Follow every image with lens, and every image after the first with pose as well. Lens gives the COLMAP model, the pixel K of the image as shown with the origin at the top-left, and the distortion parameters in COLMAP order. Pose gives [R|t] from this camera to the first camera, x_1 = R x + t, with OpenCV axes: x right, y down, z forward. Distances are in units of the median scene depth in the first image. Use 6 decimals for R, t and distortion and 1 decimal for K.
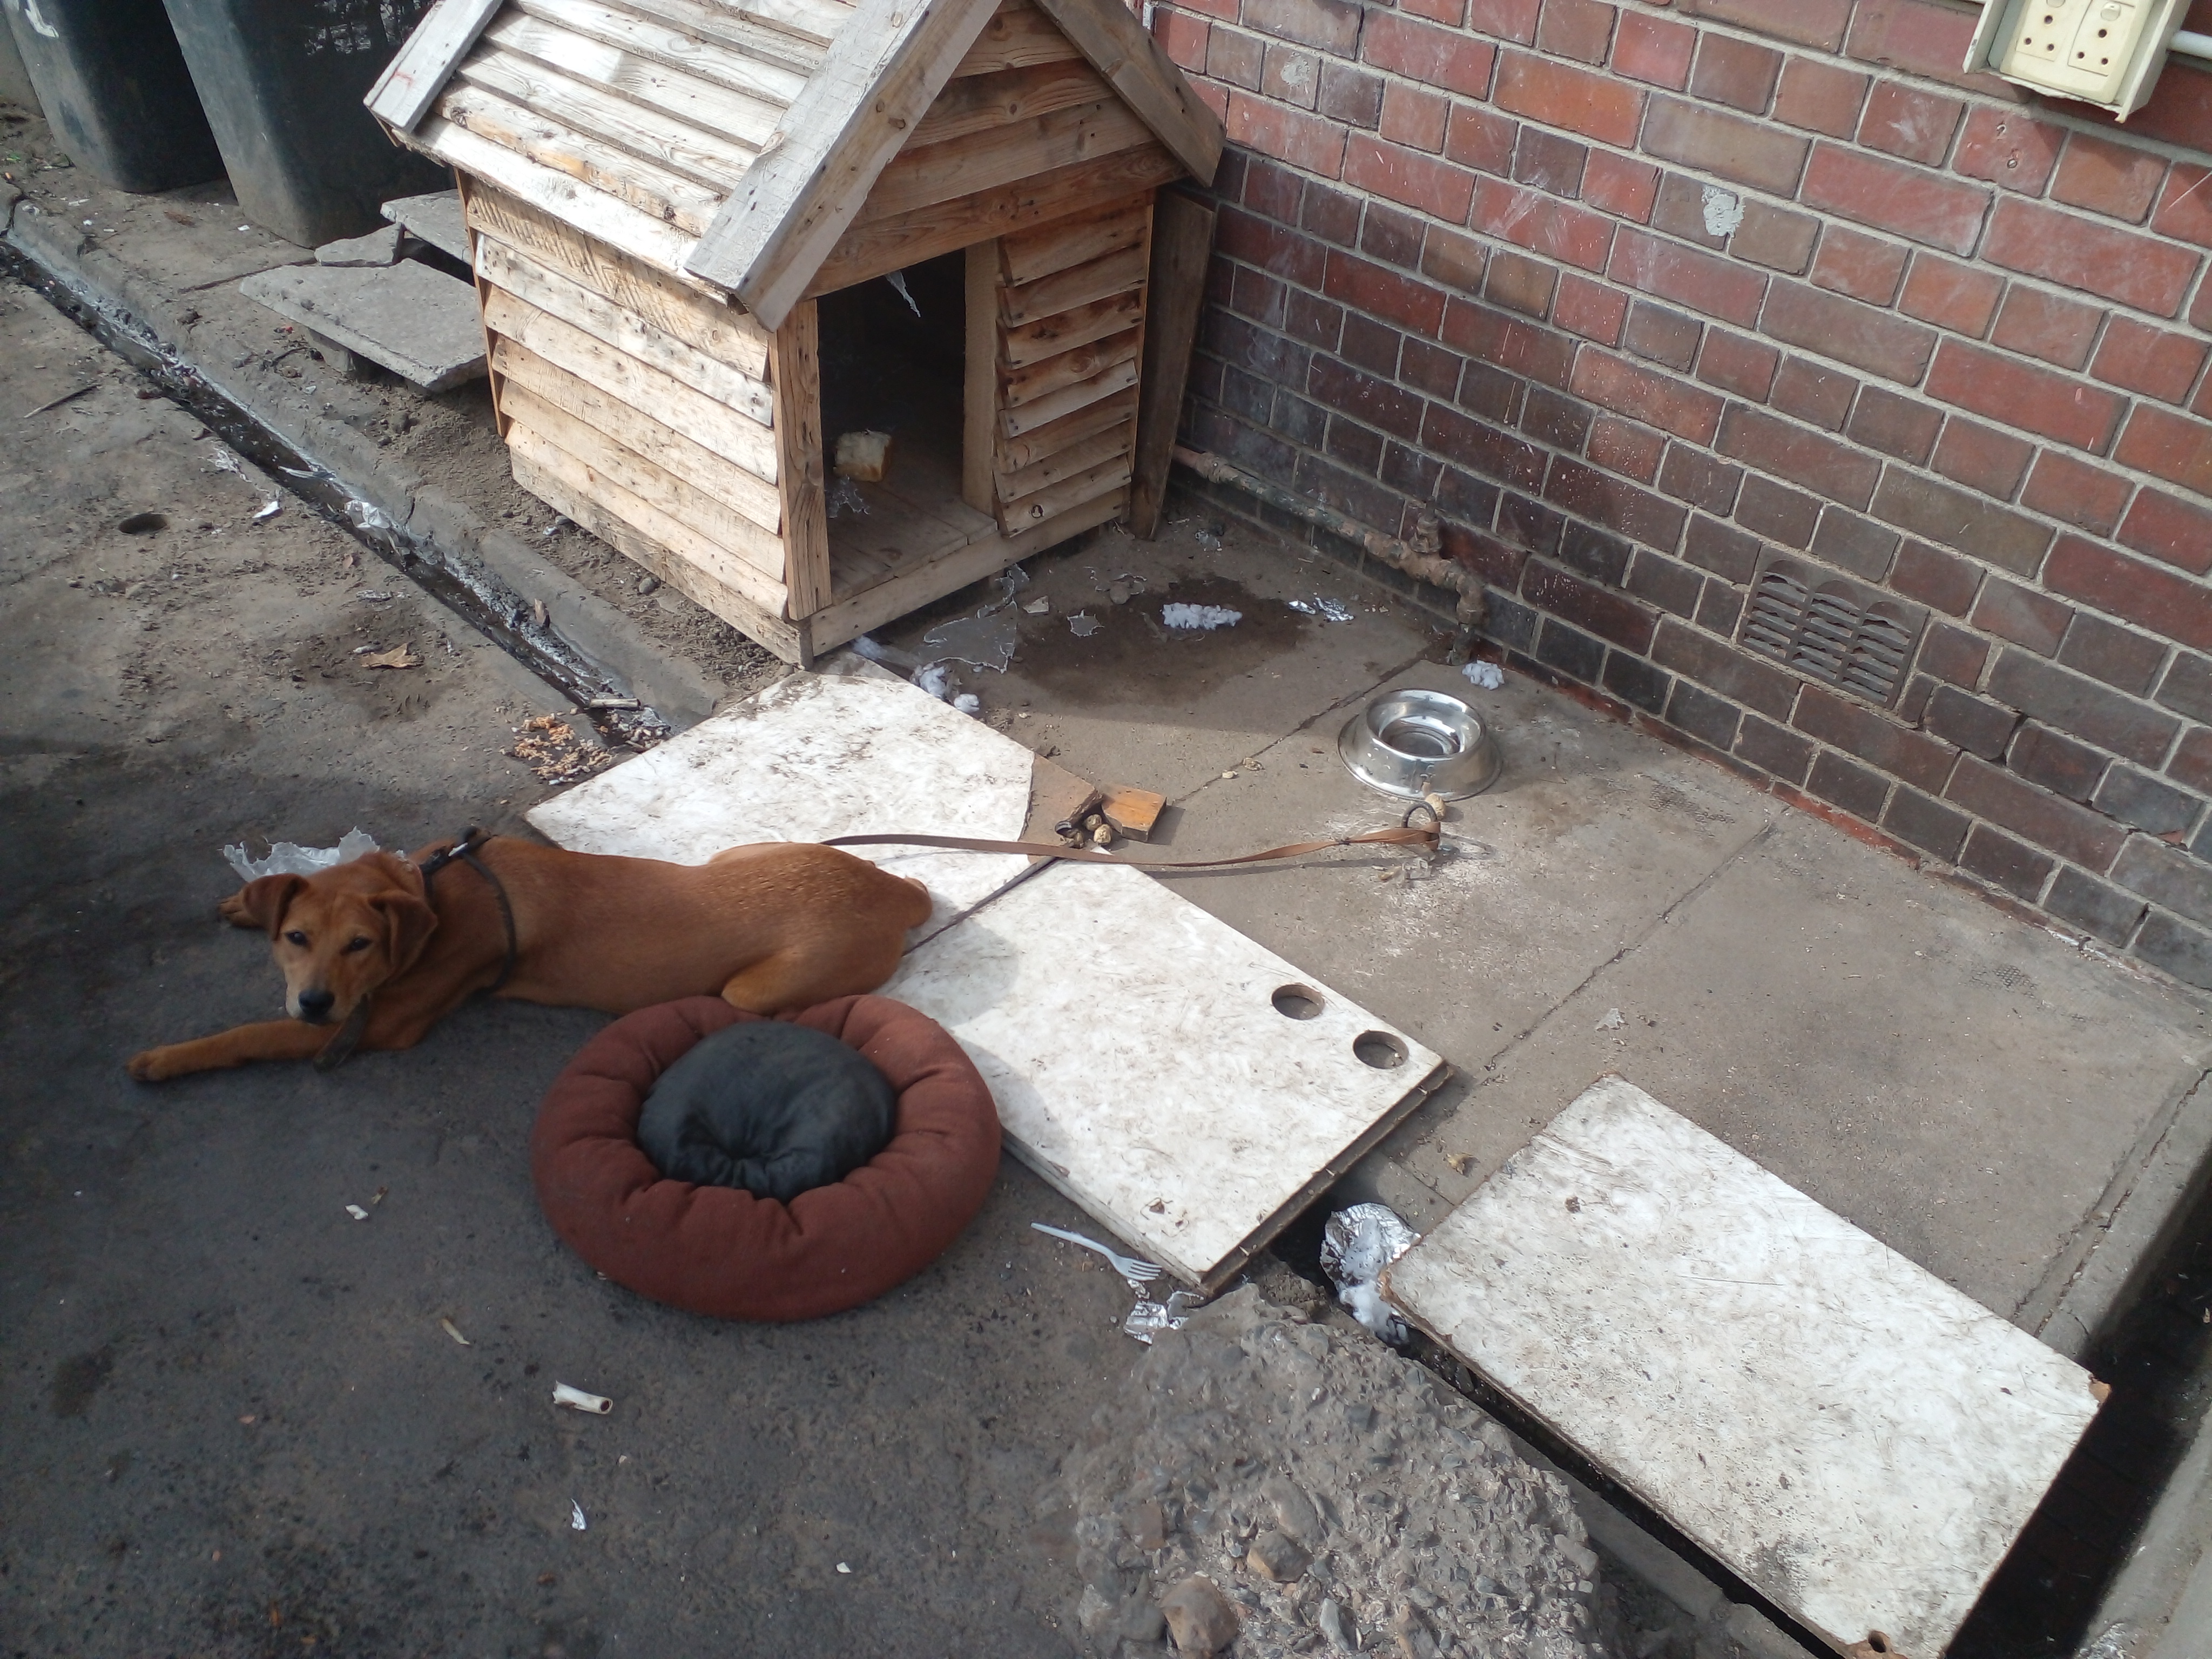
lens RADIAL K [[1762.5, 0, 1101.1], [0, 1762.5, 823.8], [0, 0, 1]] dist [0.051242, -0.083109]
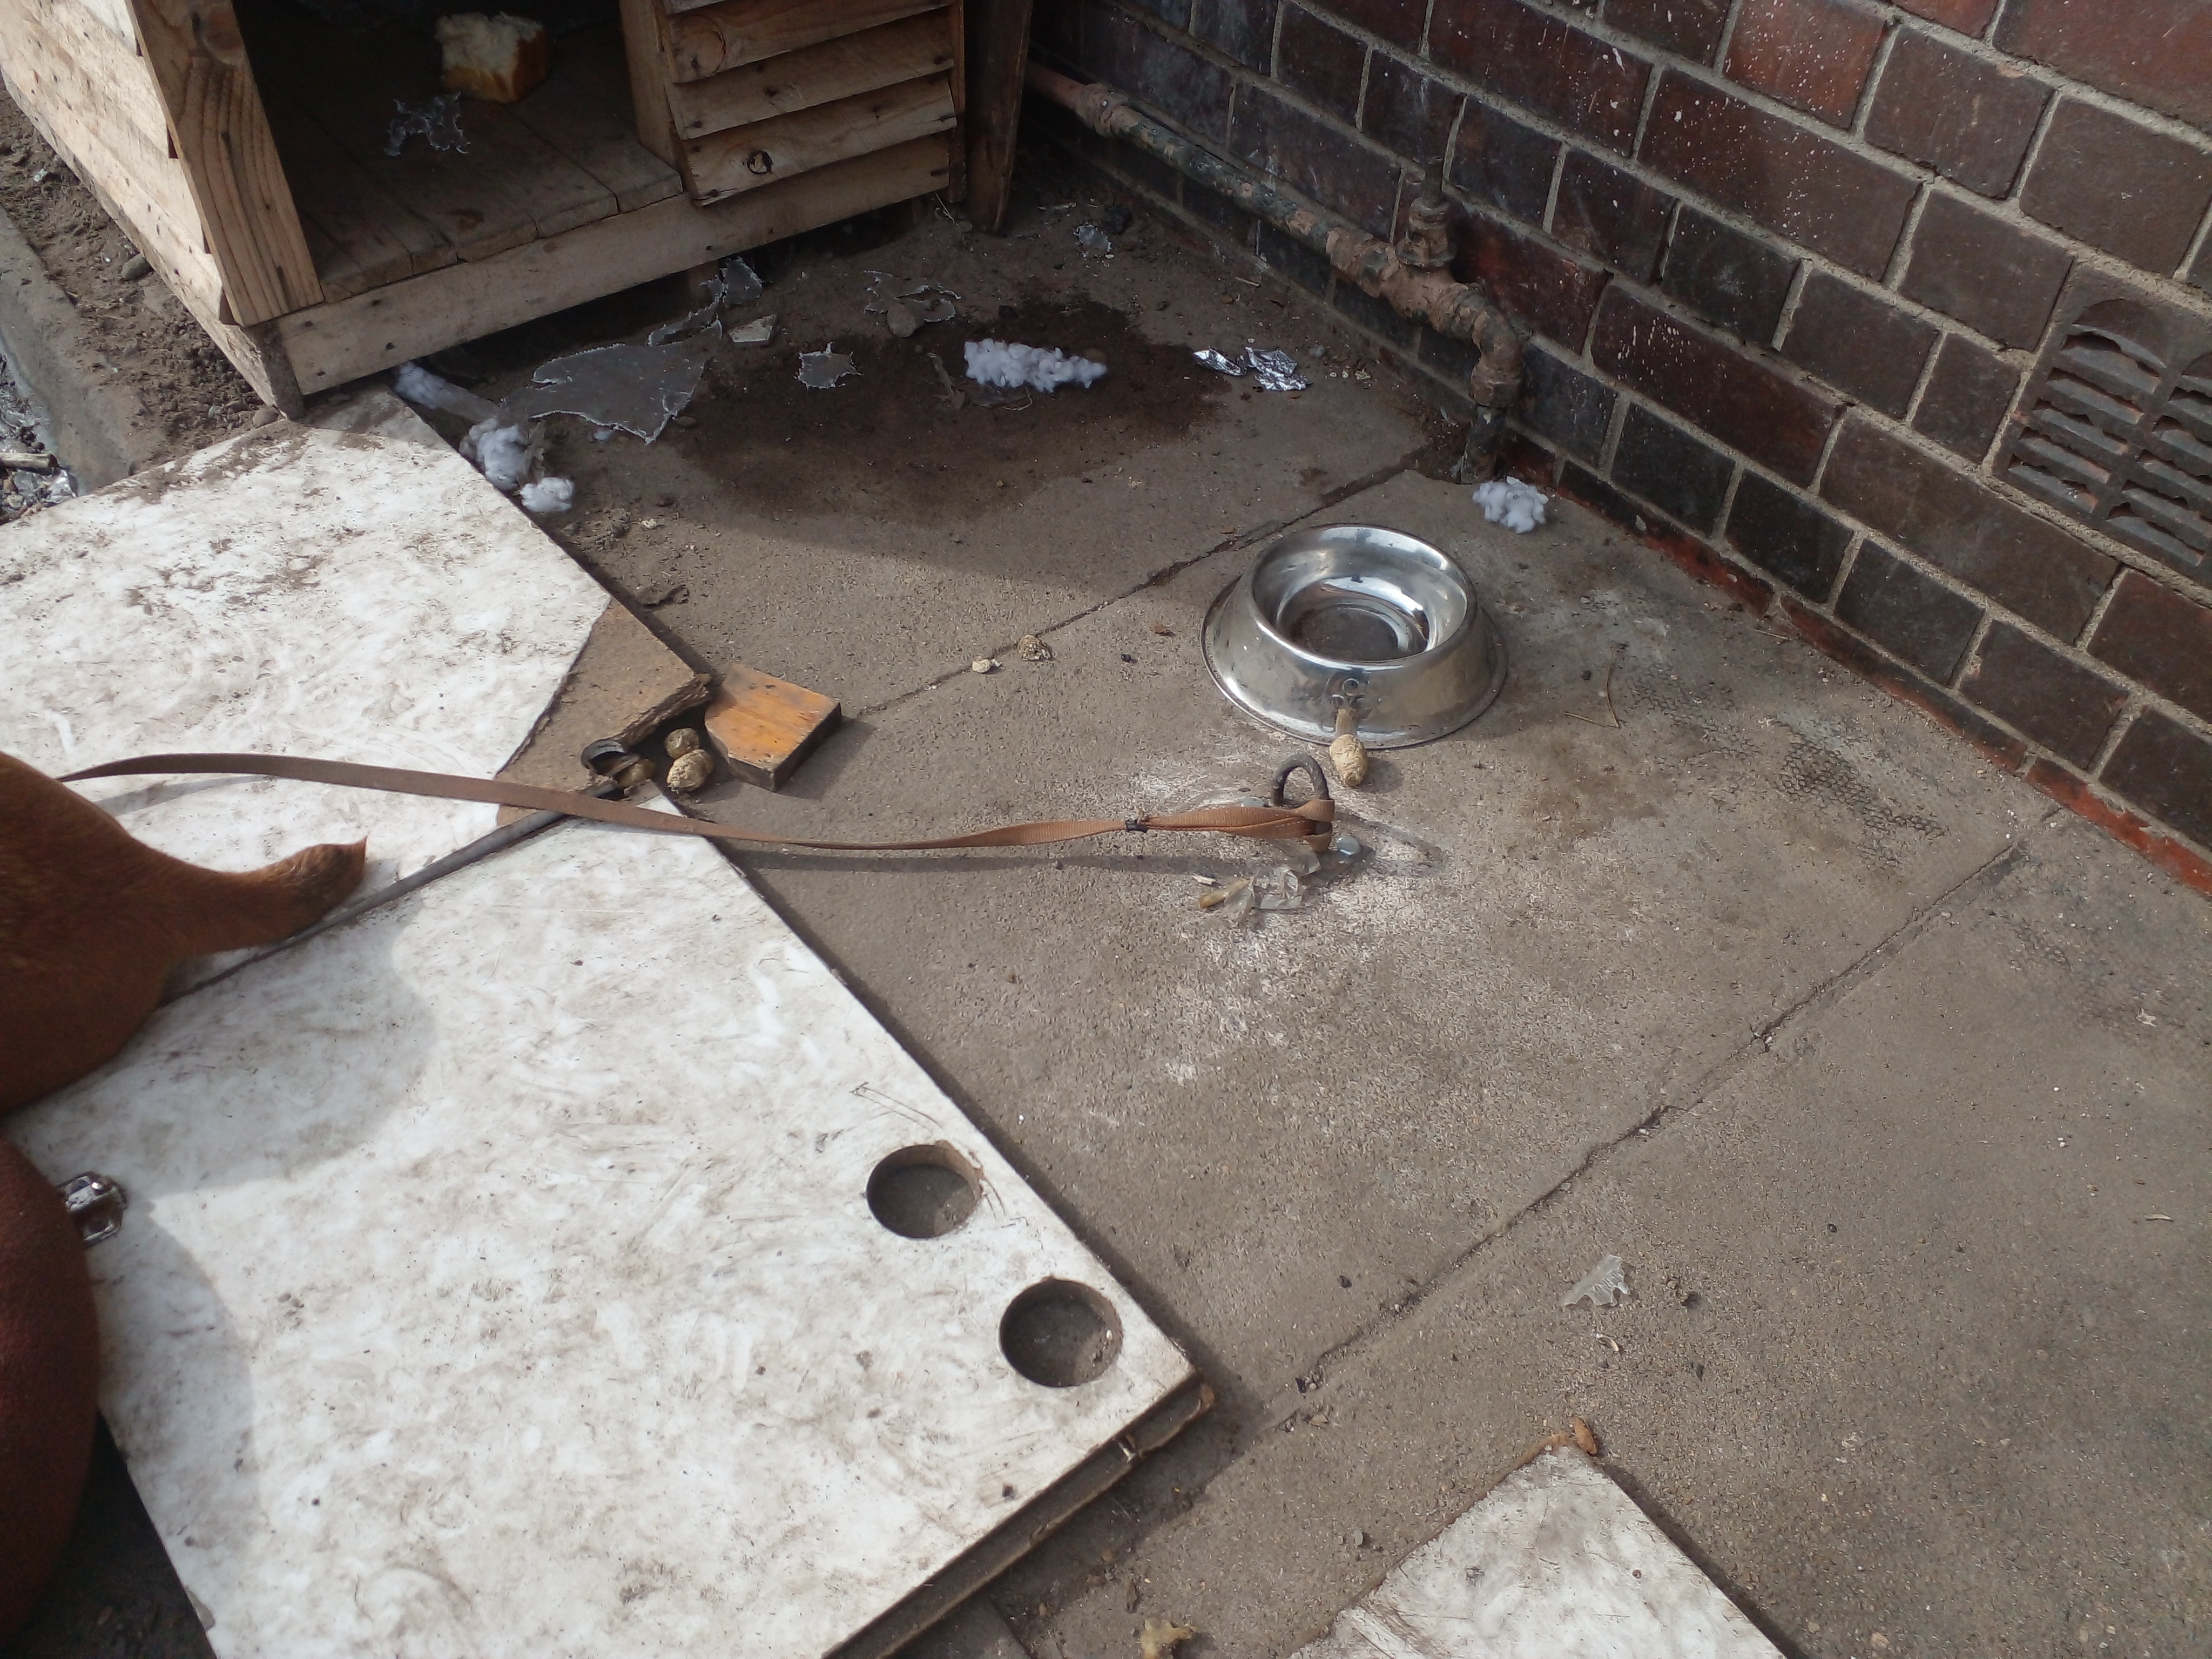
lens RADIAL K [[1762.5, 0, 1134.1], [0, 1762.5, 821.8], [0, 0, 1]] dist [0.051242, -0.083109]
pose [[0.992033, 0.081641, -0.095941, 0.180575], [-0.069826, 0.990238, 0.120633, -0.050258], [0.104853, -0.112972, 0.988050, 0.486241]]
